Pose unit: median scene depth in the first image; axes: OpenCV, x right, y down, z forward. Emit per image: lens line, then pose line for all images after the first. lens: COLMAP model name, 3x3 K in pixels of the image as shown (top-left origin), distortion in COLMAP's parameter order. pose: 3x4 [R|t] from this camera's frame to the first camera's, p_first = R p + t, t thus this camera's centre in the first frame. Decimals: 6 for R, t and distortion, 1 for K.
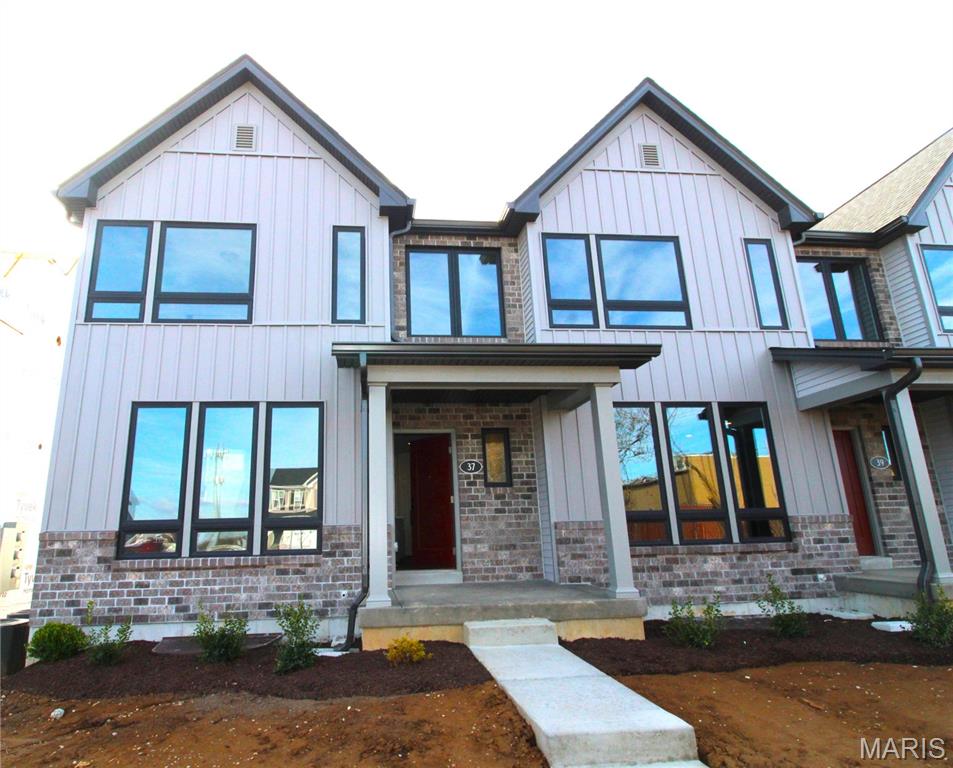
lens RADIAL K [[540.7, 0, 414.7], [0, 540.7, 400.1], [0, 0, 1]] dist [0.011042, 0.000584]
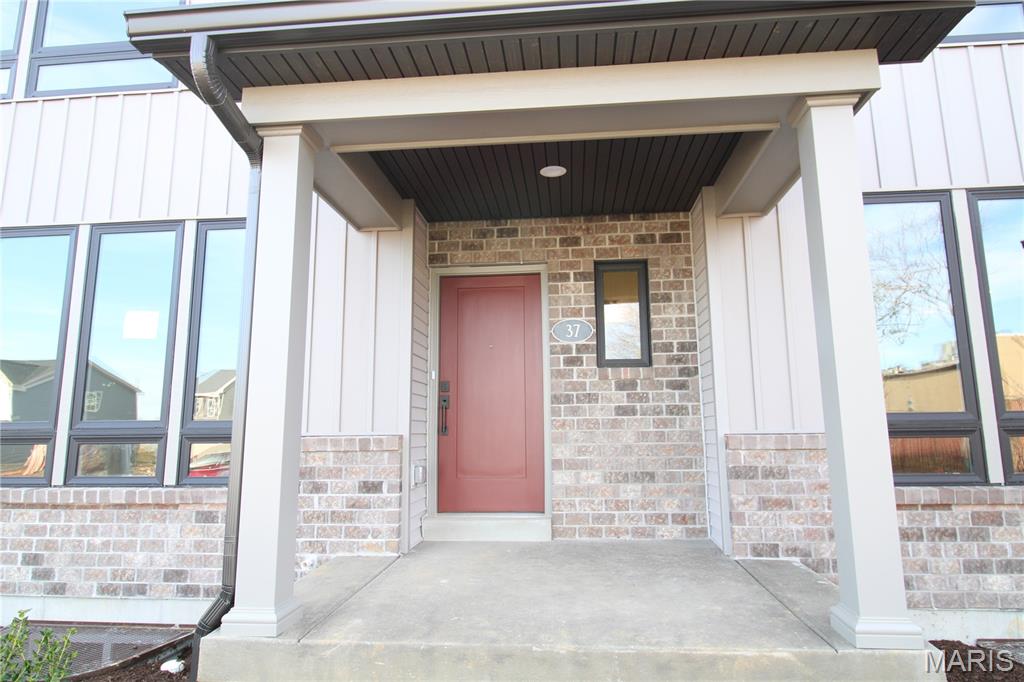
lens RADIAL K [[584.7, 0, 514.2], [0, 584.7, 339.3], [0, 0, 1]] dist [0.005894, -0.004136]
pose [[0.983930, -0.014507, -0.177966, 0.164433], [0.030377, 0.995765, 0.086774, 0.085645], [0.175954, -0.090785, 0.980203, 0.445526]]
